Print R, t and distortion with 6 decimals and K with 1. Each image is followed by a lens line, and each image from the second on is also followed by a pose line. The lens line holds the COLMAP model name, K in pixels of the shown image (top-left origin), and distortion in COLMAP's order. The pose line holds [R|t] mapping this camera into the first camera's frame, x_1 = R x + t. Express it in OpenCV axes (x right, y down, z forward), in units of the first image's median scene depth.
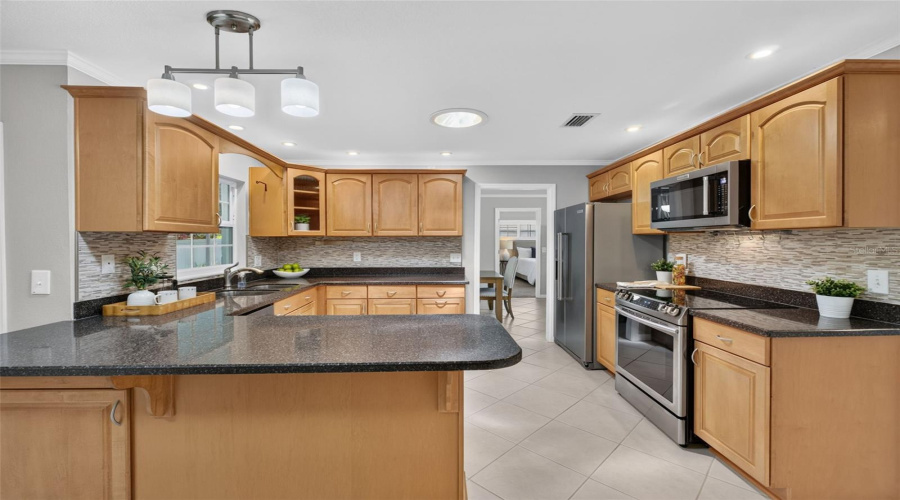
lens RADIAL K [[371.9, 0, 449.0], [0, 371.9, 245.1], [0, 0, 1]] dist [0.000722, 0.000304]
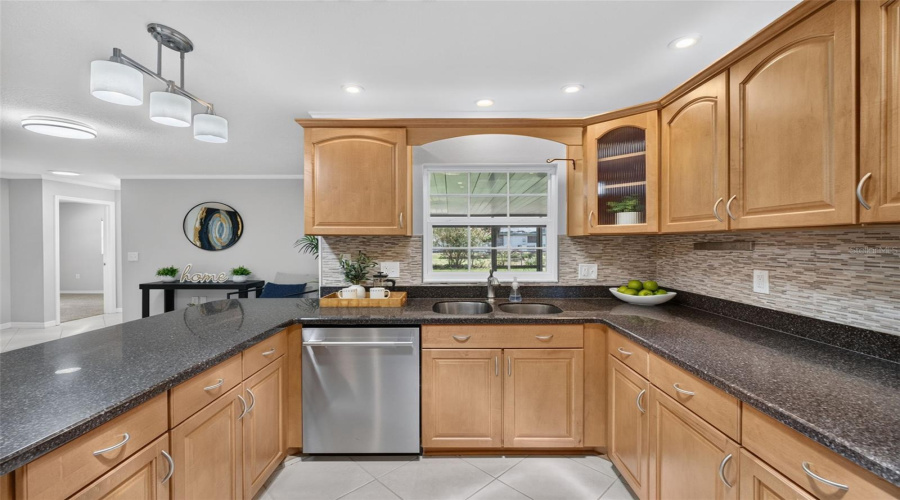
lens RADIAL K [[371.9, 0, 450.2], [0, 371.9, 245.2], [0, 0, 1]] dist [0.000722, 0.000304]
pose [[-0.024137, 0.009372, -0.999665, 0.188764], [-0.009501, 0.999909, 0.009604, -0.010202], [0.999664, 0.009730, -0.024046, 0.738195]]
